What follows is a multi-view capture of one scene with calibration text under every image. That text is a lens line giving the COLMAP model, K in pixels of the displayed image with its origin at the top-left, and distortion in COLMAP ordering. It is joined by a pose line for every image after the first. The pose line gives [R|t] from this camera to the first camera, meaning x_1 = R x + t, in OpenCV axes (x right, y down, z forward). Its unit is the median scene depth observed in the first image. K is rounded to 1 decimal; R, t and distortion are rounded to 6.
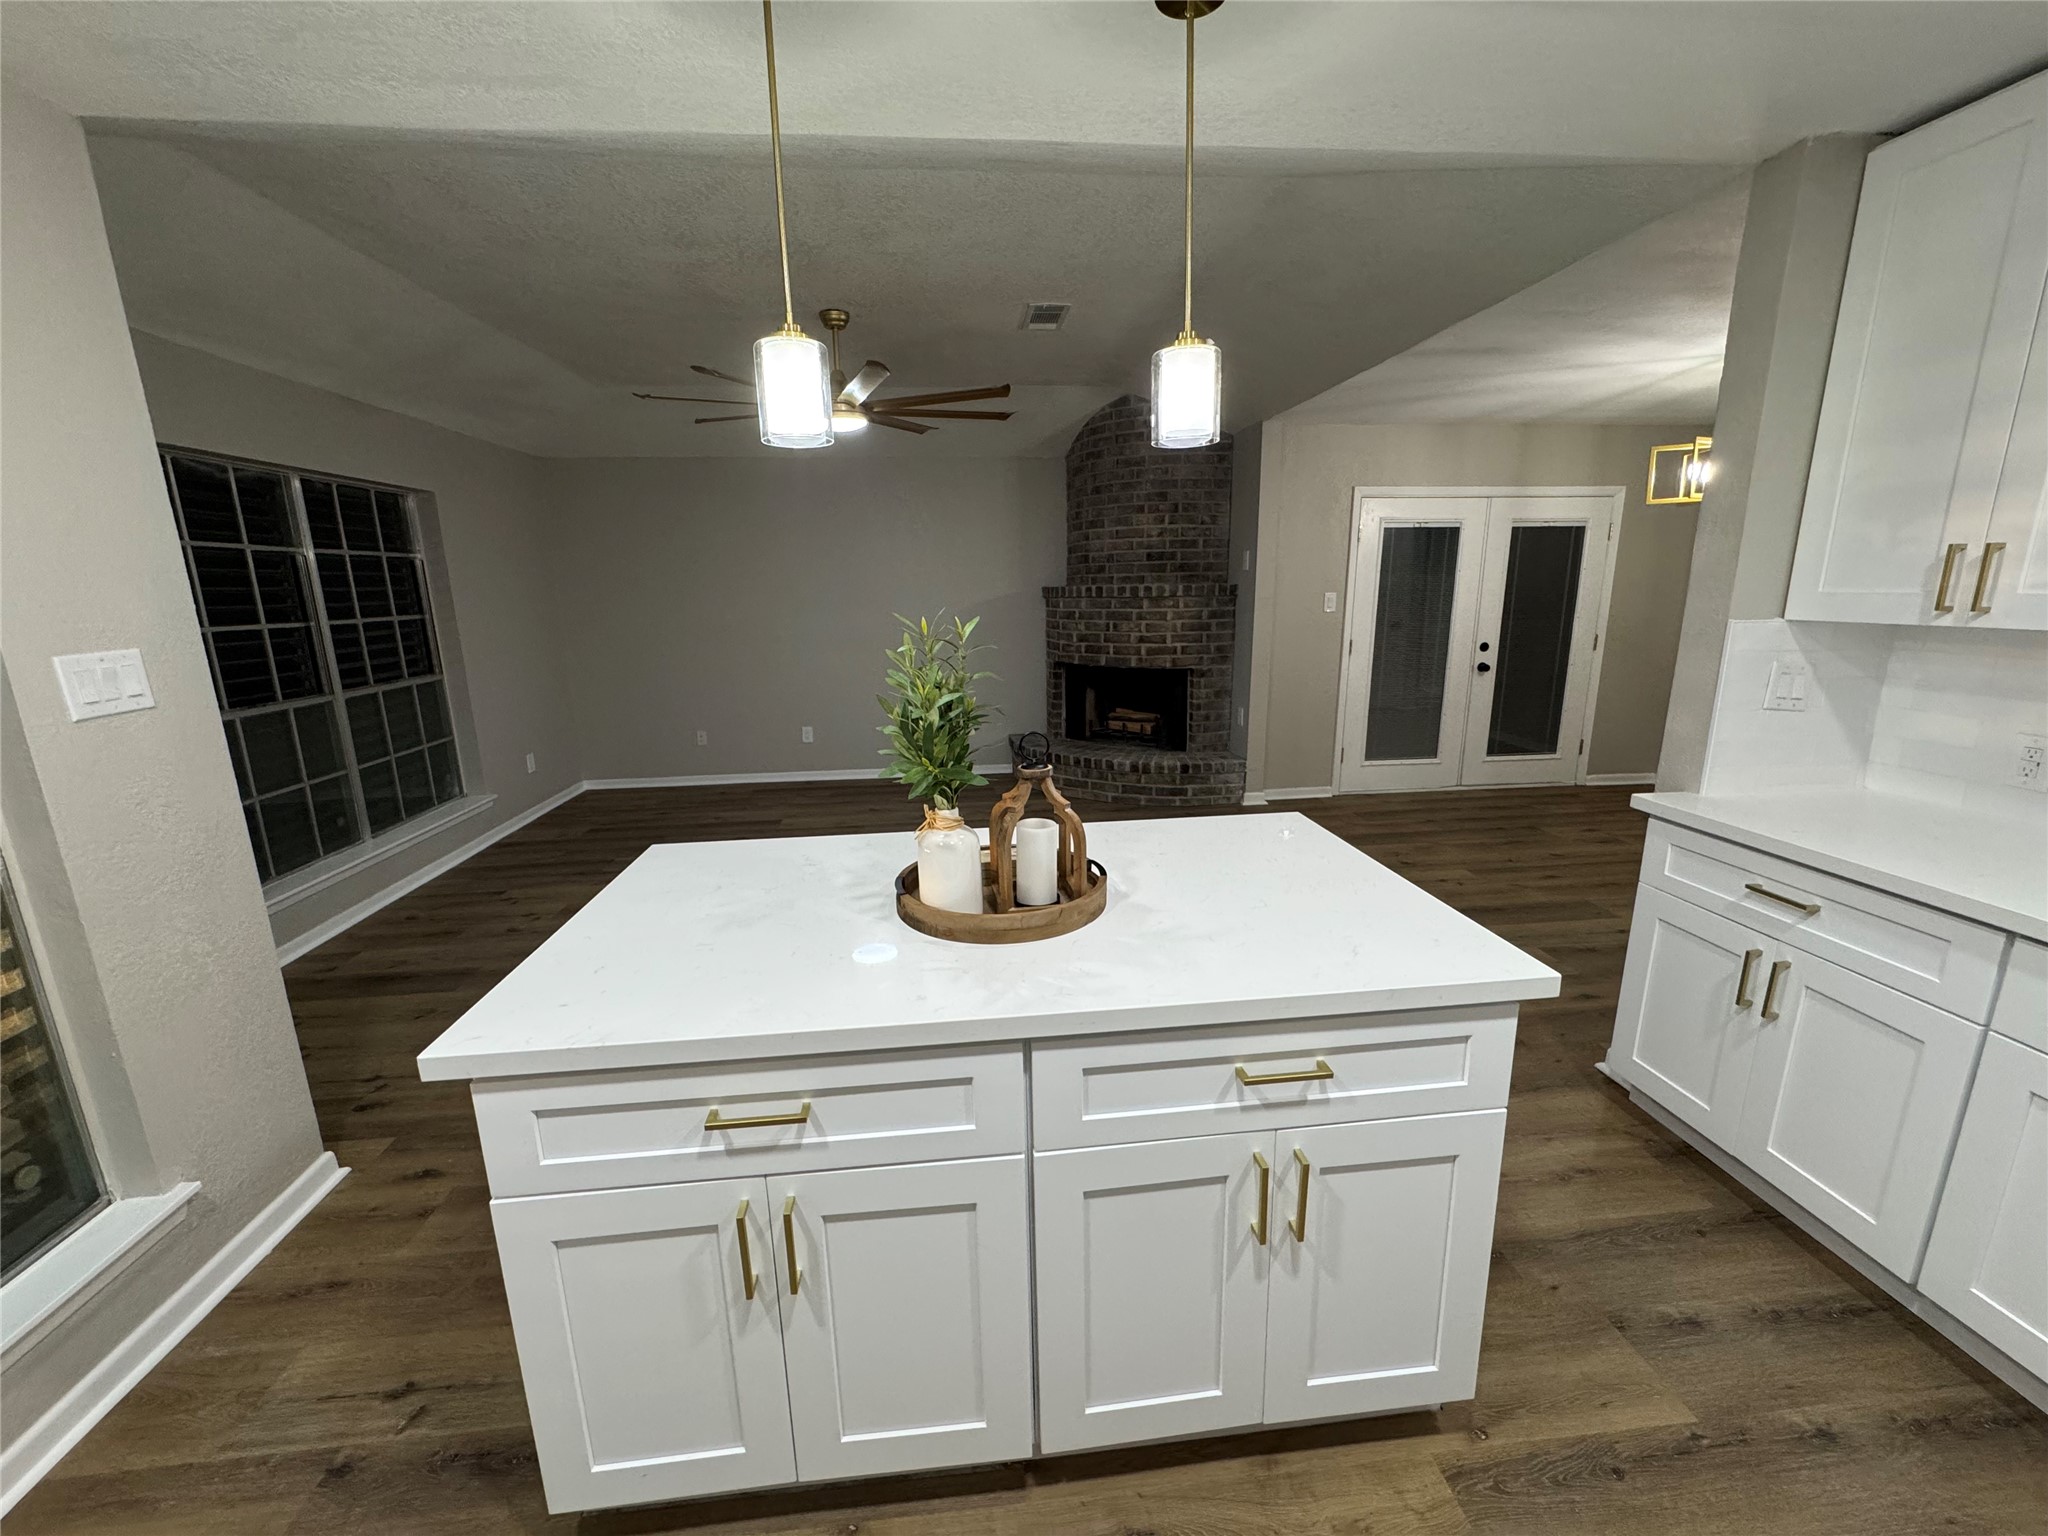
lens RADIAL K [[820.2, 0, 1022.4], [0, 820.2, 766.5], [0, 0, 1]] dist [-0.003313, 0.000038]
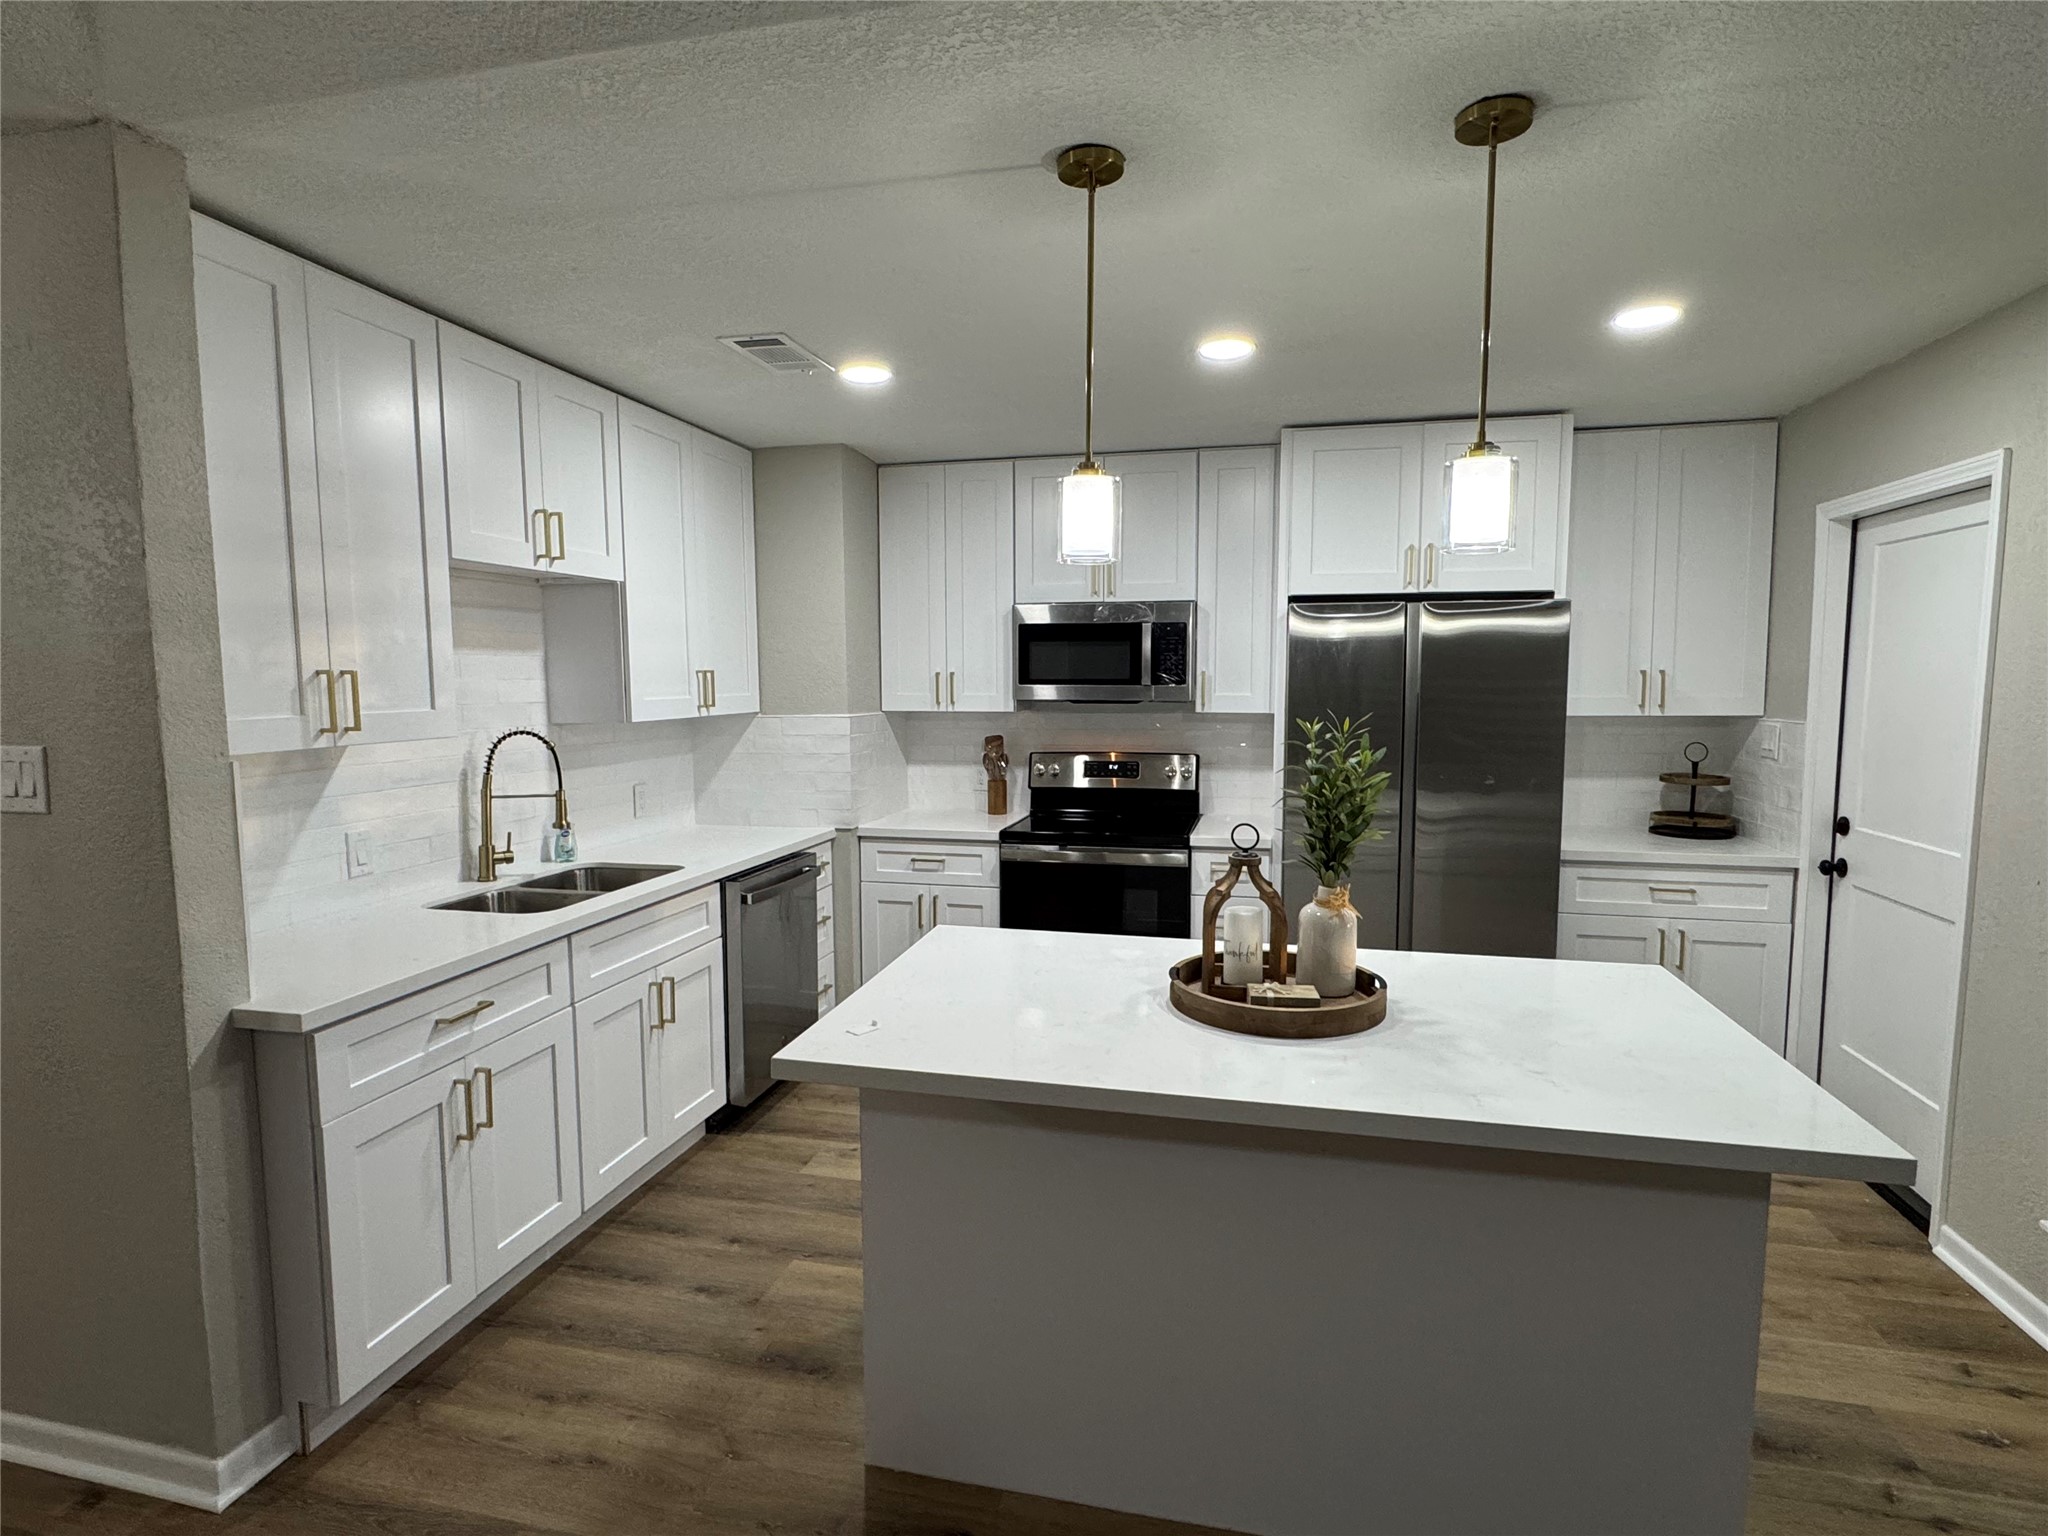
lens RADIAL K [[1054.9, 0, 1019.4], [0, 1054.9, 768.1], [0, 0, 1]] dist [-0.003208, -0.000219]
pose [[-0.946286, -0.007728, 0.323237, -0.056875], [0.090819, 0.953114, 0.288663, -0.201138], [-0.310313, 0.302514, -0.901217, 0.862899]]
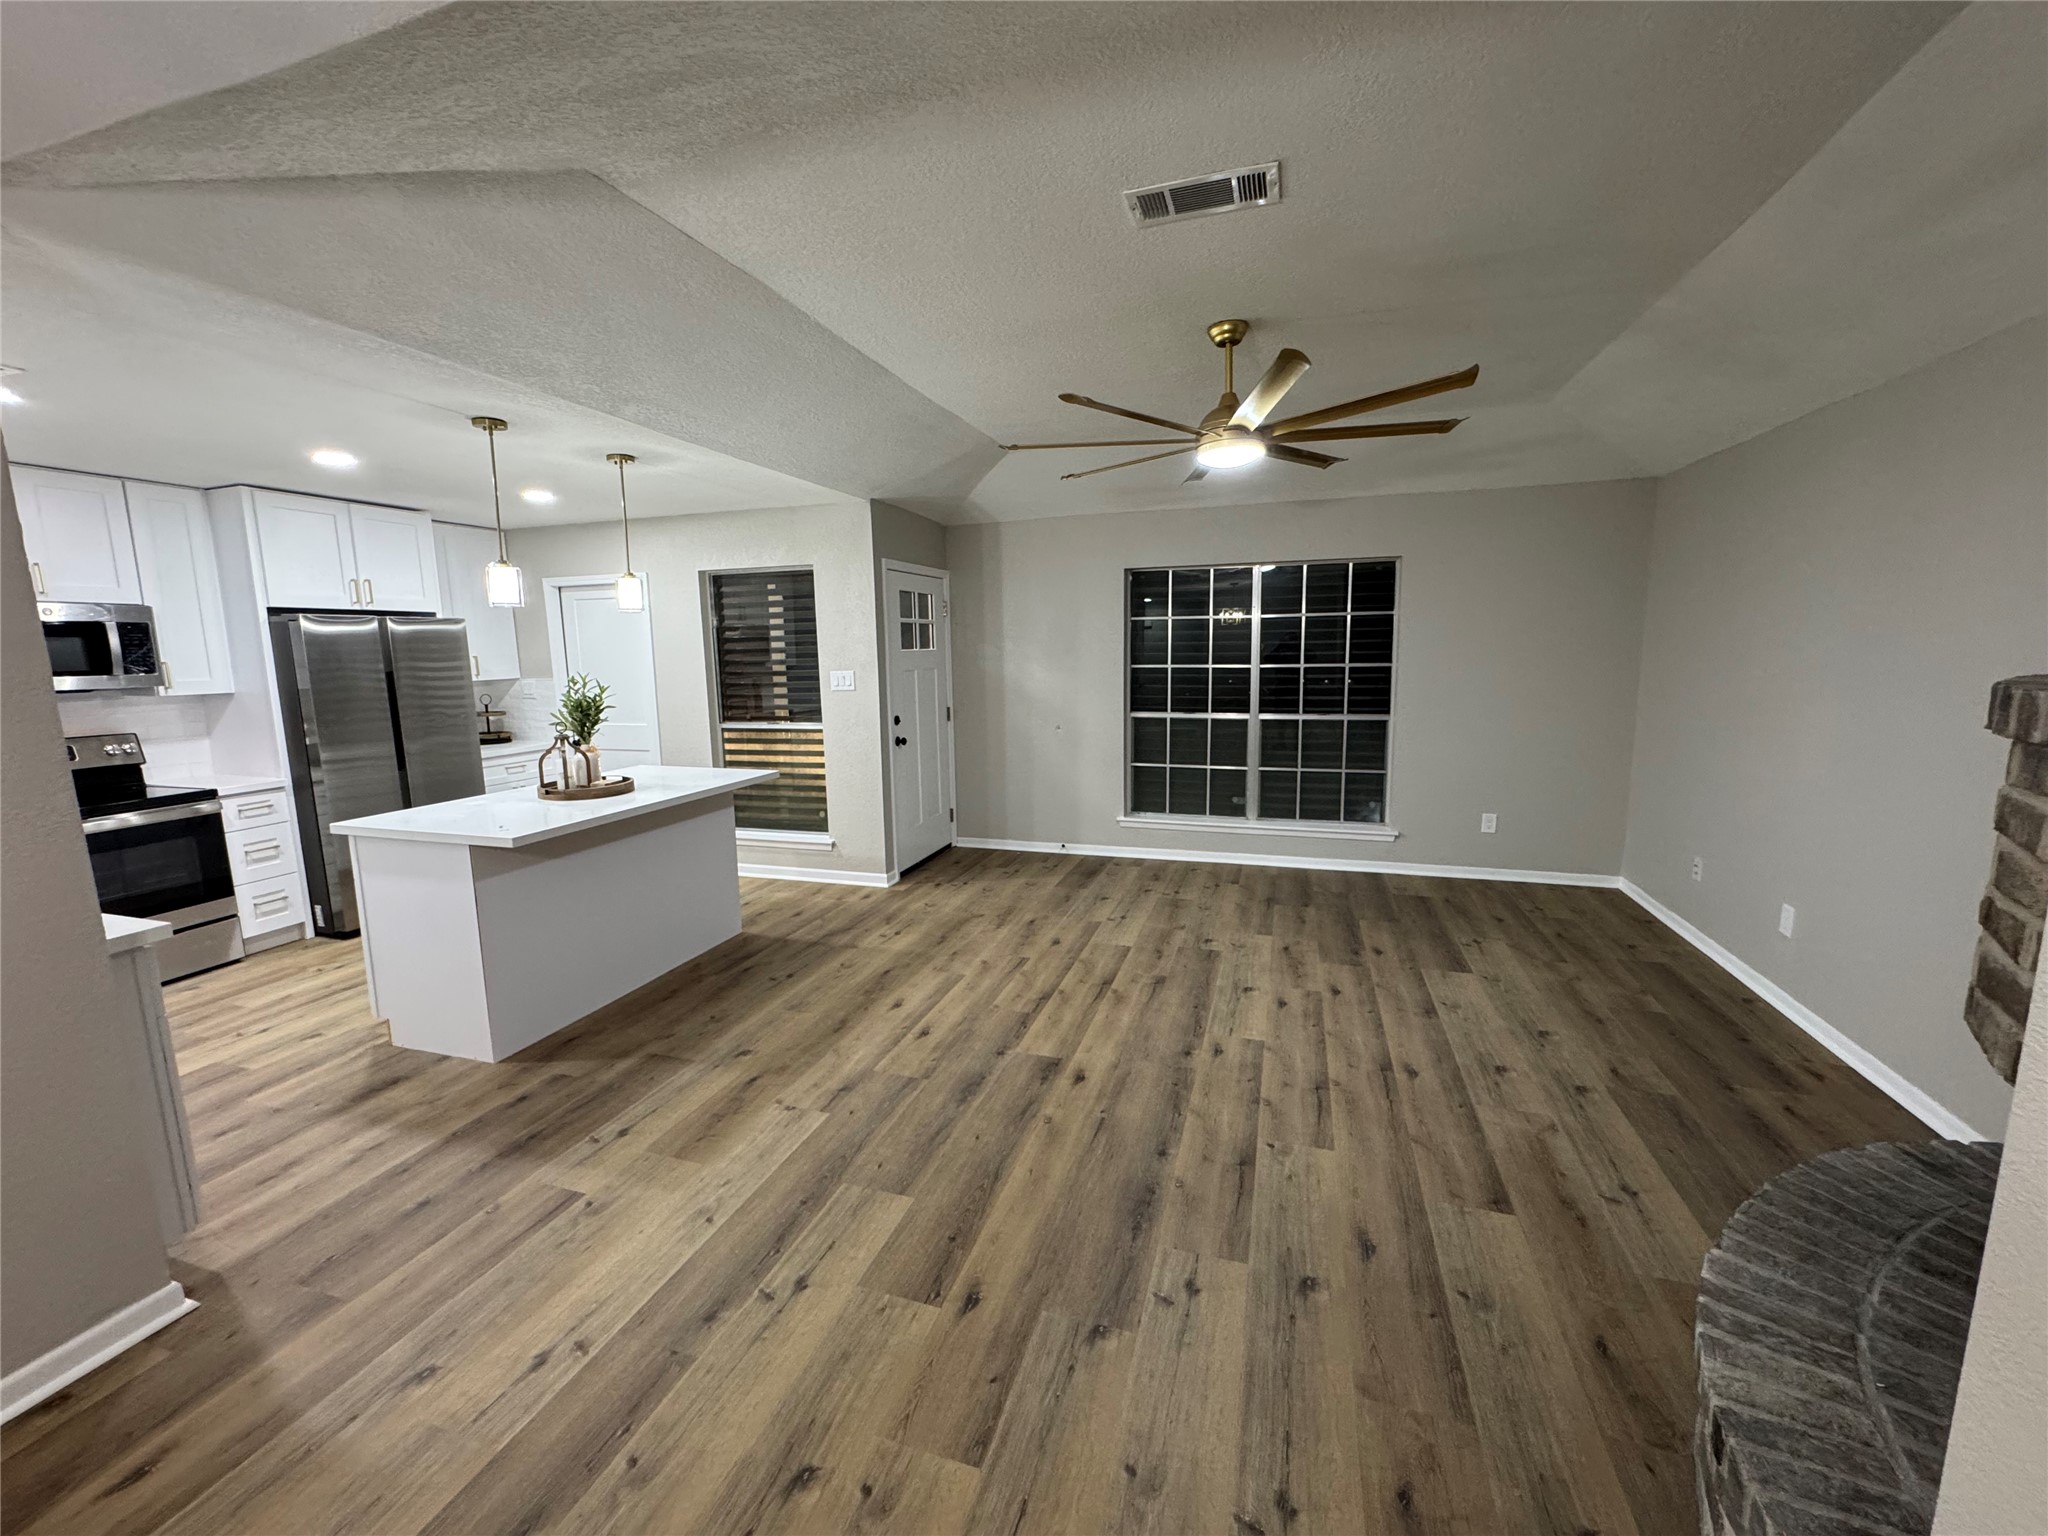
lens RADIAL K [[820.2, 0, 1024.4], [0, 820.2, 765.8], [0, 0, 1]] dist [-0.003313, 0.000038]
pose [[-0.396714, 0.159393, -0.903998, 0.648917], [-0.176944, 0.953061, 0.245695, -0.291184], [0.900727, 0.257428, -0.349888, 1.187609]]
